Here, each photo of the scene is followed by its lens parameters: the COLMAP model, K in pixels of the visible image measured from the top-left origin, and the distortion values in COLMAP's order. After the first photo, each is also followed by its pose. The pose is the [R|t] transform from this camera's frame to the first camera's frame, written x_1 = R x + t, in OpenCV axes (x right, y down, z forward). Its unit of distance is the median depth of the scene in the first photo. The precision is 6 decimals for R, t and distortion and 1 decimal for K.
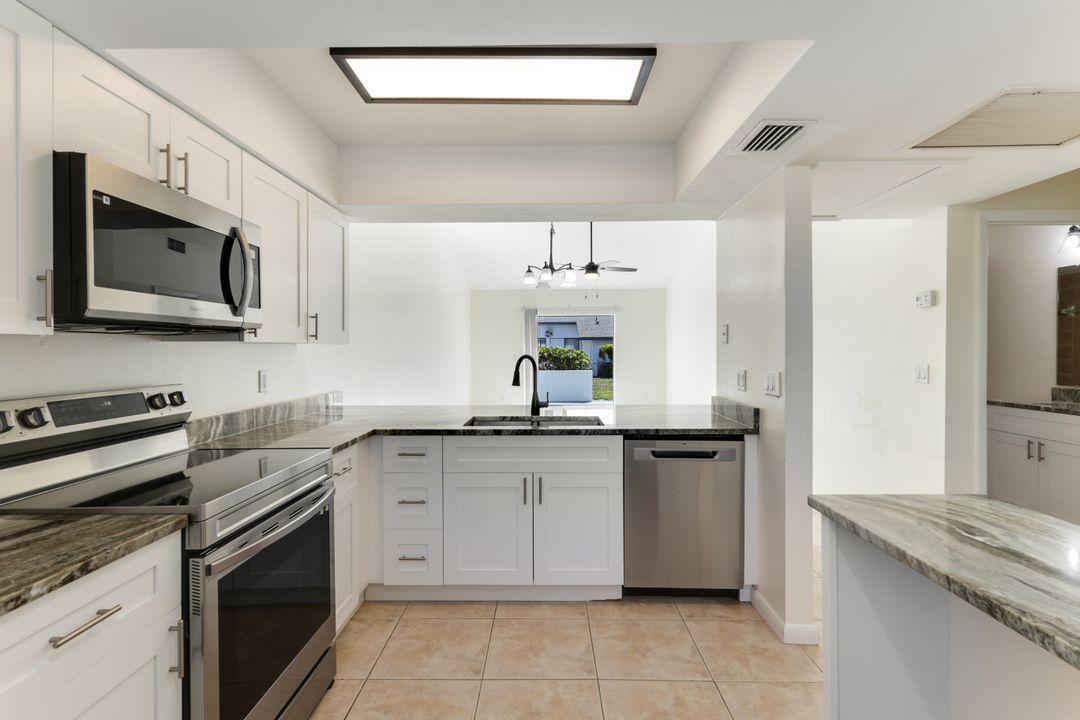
lens RADIAL K [[513.1, 0, 542.5], [0, 513.1, 354.2], [0, 0, 1]] dist [0.000972, -0.000430]
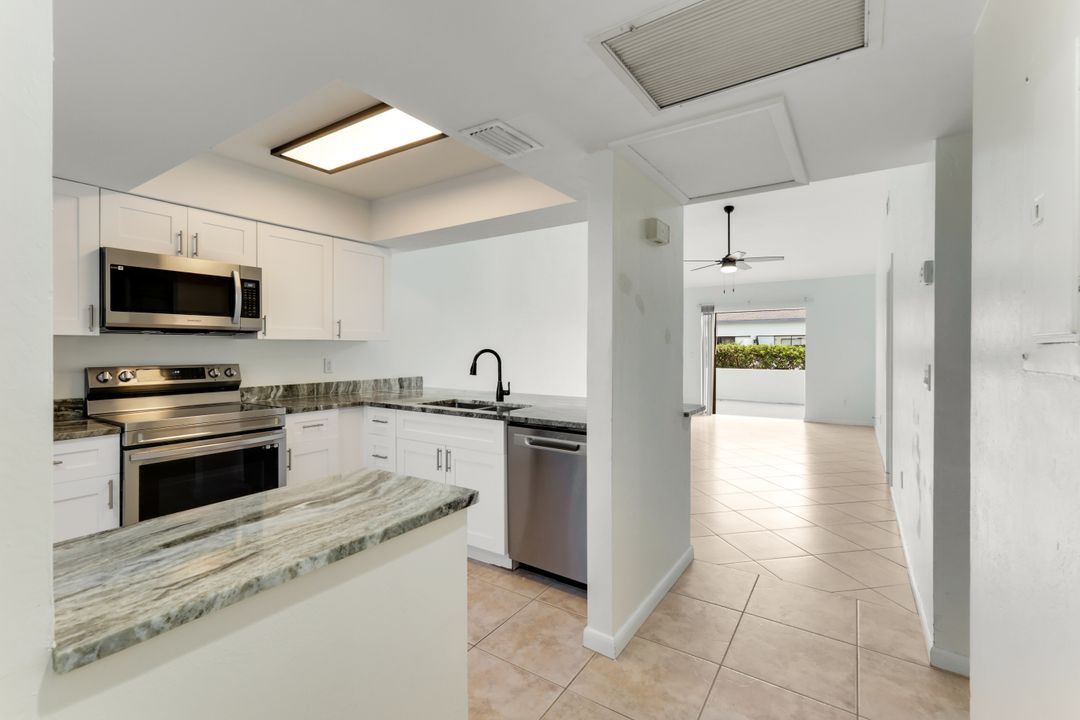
lens RADIAL K [[475.3, 0, 533.3], [0, 475.3, 352.3], [0, 0, 1]] dist [0.003152, 0.000092]
pose [[0.834107, 0.007935, -0.551546, 0.784253], [-0.008092, 0.999965, 0.002149, 0.005964], [0.551544, 0.002670, 0.834141, 0.173854]]
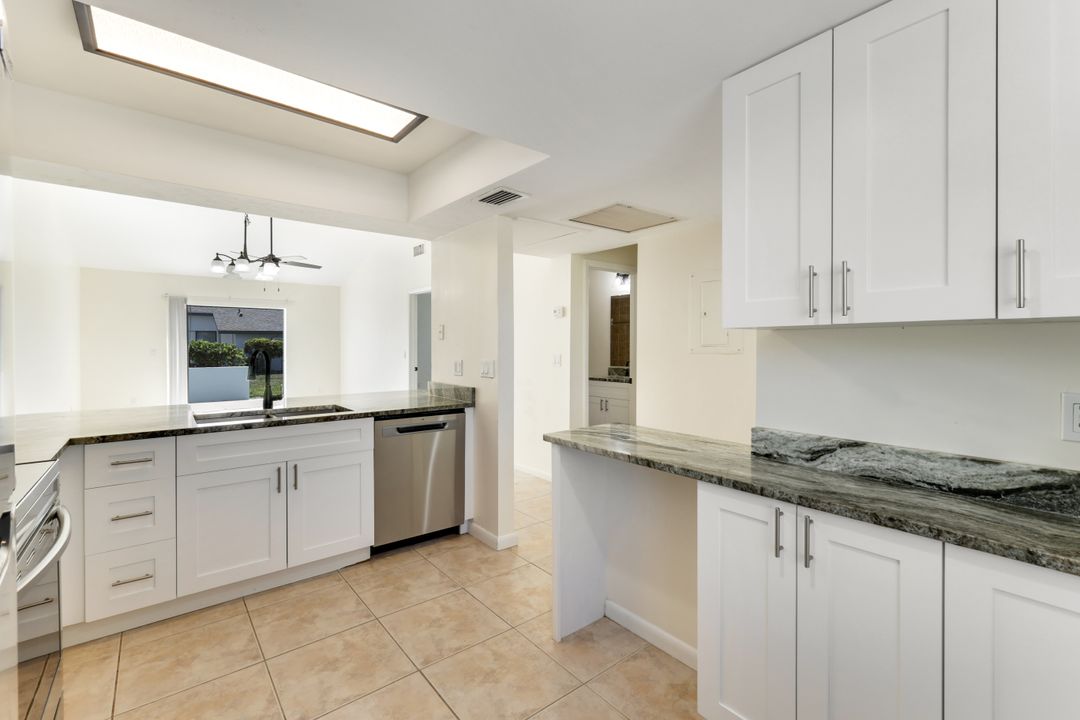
lens RADIAL K [[475.3, 0, 546.2], [0, 475.3, 351.9], [0, 0, 1]] dist [0.003152, 0.000092]
pose [[0.765488, -0.006143, 0.643420, -0.240240], [0.002215, 0.999974, 0.006912, 0.002838], [-0.643446, -0.003866, 0.765482, -0.082384]]
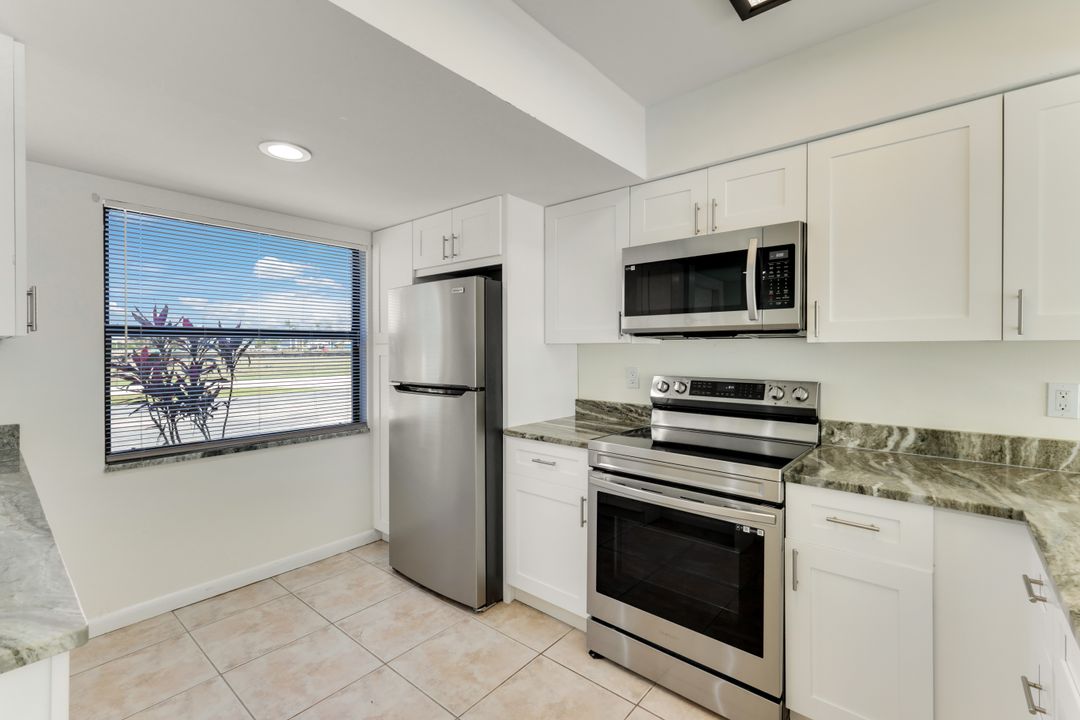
lens RADIAL K [[475.3, 0, 541.5], [0, 475.3, 350.7], [0, 0, 1]] dist [0.003152, 0.000092]
pose [[-0.632907, 0.008936, -0.774176, 0.339233], [-0.003870, 0.999884, 0.014706, -0.016190], [0.774218, 0.012304, -0.632800, 0.935359]]
